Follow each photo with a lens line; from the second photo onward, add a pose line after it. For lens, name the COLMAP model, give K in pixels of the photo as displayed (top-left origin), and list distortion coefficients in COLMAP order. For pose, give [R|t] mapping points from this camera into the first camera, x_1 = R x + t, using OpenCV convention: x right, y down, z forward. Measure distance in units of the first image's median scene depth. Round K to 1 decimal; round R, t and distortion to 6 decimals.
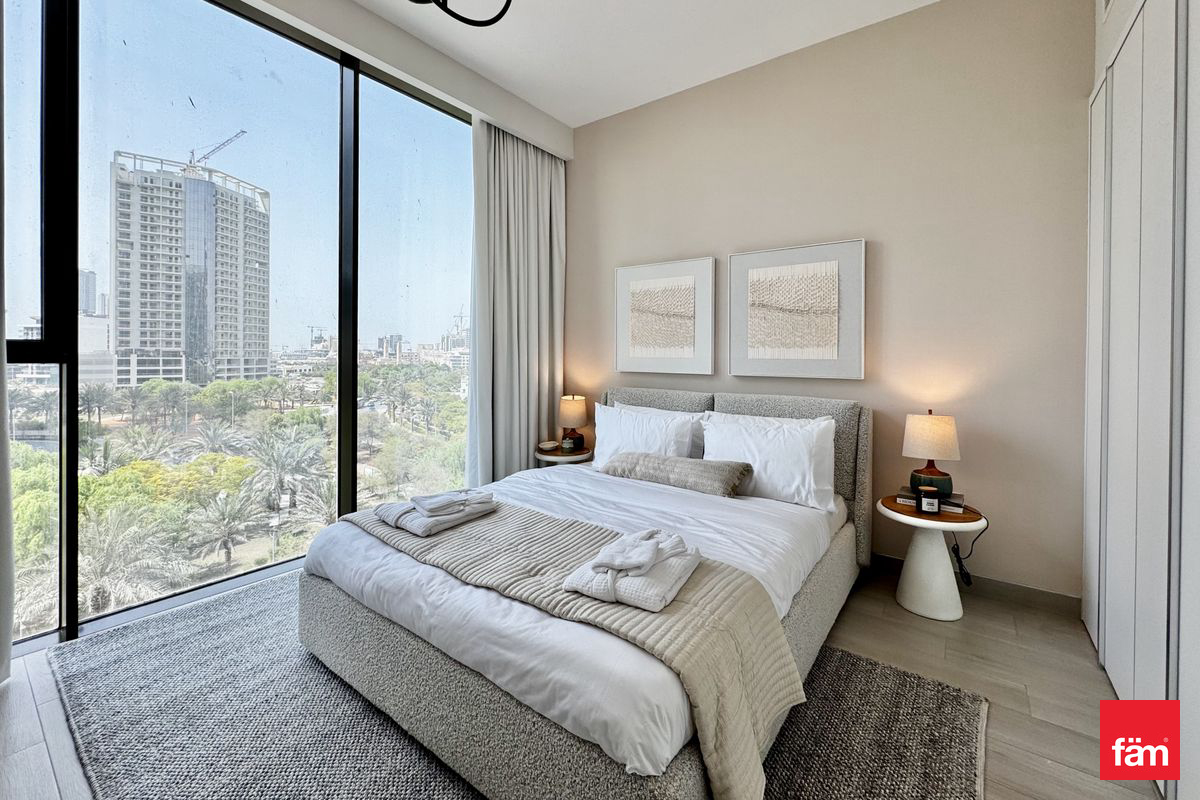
lens RADIAL K [[495.9, 0, 607.7], [0, 495.9, 359.7], [0, 0, 1]] dist [-0.001538, 0.001204]
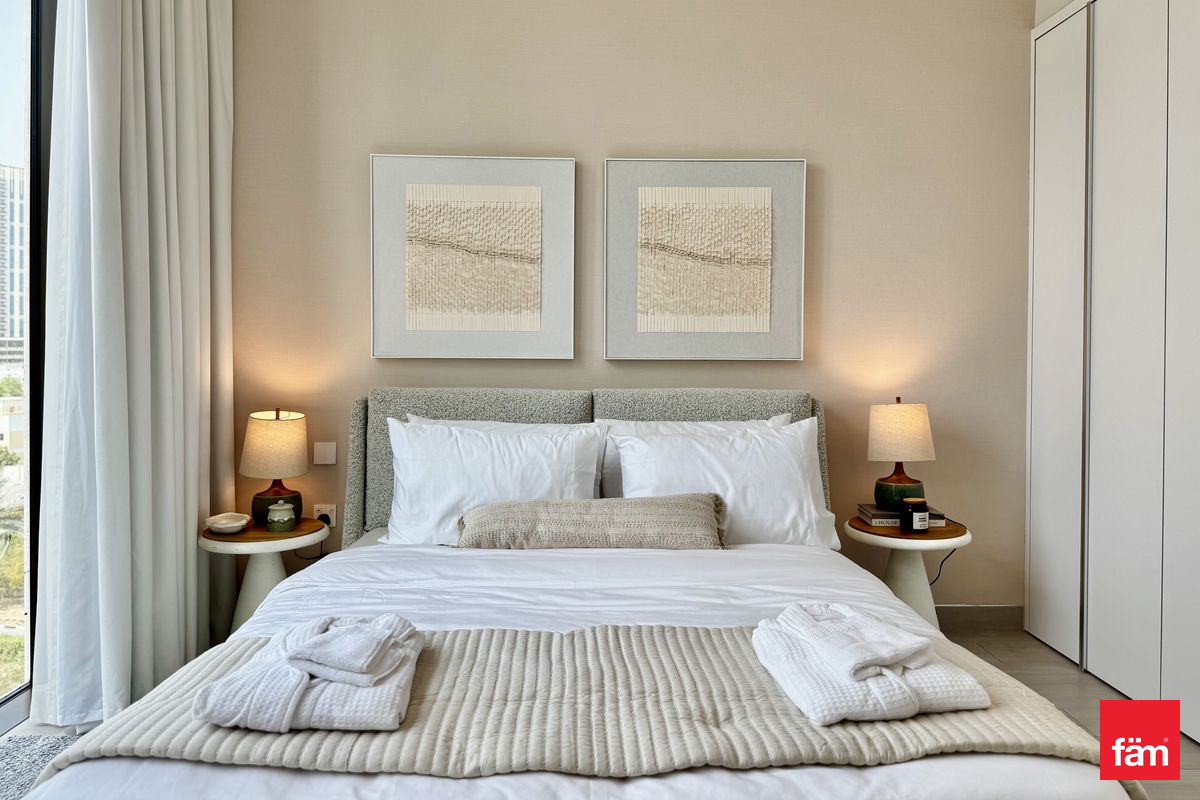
lens RADIAL K [[873.8, 0, 596.1], [0, 873.8, 342.6], [0, 0, 1]] dist [0.077410, -0.107835]
pose [[0.787001, -0.003171, 0.616944, -0.502050], [0.006167, 0.999977, -0.002727, 0.016677], [-0.616921, 0.005951, 0.787002, 0.200867]]
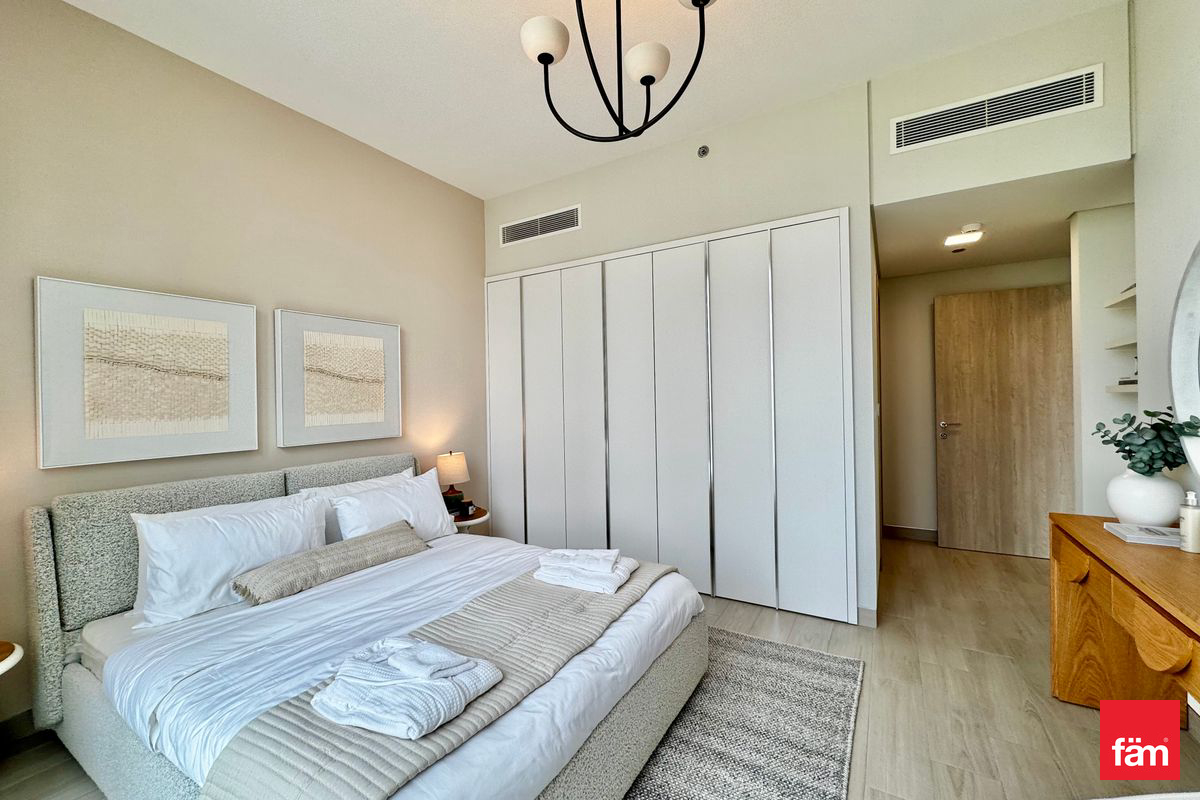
lens RADIAL K [[495.9, 0, 594.7], [0, 495.9, 403.8], [0, 0, 1]] dist [-0.001538, 0.001204]
pose [[-0.101242, -0.018793, 0.994684, -0.804619], [0.033711, 0.999183, 0.022310, -0.055614], [-0.994291, 0.035791, -0.100525, 0.648577]]
